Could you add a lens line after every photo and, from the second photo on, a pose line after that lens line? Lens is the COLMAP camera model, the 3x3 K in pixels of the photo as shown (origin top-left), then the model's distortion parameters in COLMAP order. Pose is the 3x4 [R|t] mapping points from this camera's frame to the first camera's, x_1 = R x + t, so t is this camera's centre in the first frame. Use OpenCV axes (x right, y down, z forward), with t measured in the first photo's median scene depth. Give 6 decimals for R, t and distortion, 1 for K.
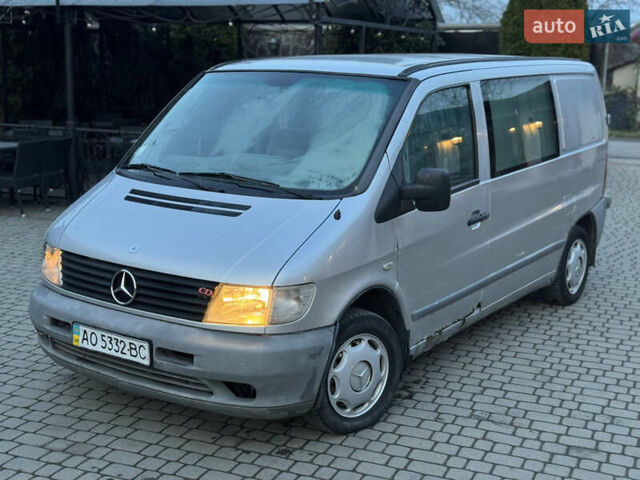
lens RADIAL K [[893.1, 0, 320.0], [0, 893.1, 240.0], [0, 0, 1]] dist [0.113261, 0.022366]
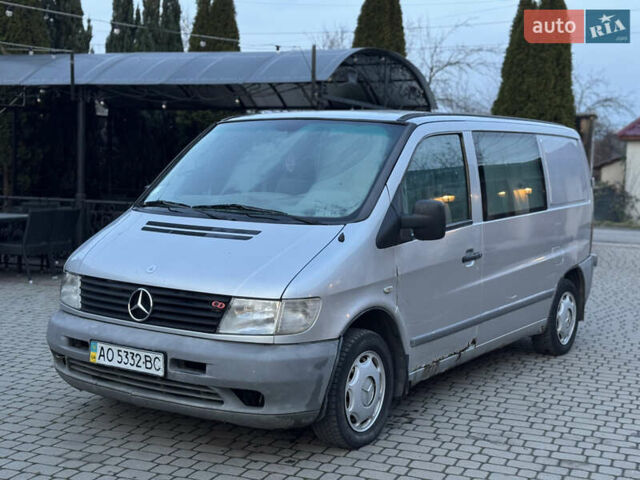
lens RADIAL K [[884.2, 0, 335.1], [0, 884.2, 242.4], [0, 0, 1]] dist [0.132534, -0.097519]
pose [[0.999805, 0.003590, 0.019400, -0.007972], [-0.001584, 0.994736, -0.102457, 0.078064], [-0.019666, 0.102406, 0.994548, -0.054593]]
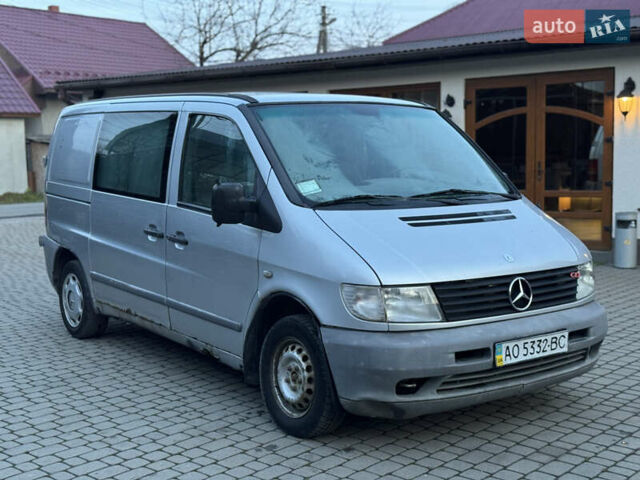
lens RADIAL K [[884.2, 0, 335.1], [0, 884.2, 242.4], [0, 0, 1]] dist [0.132534, -0.097519]
pose [[0.316302, -0.132174, 0.939406, -1.141104], [0.191596, 0.978741, 0.073197, -0.113712], [-0.929109, 0.156834, 0.334901, 0.758374]]
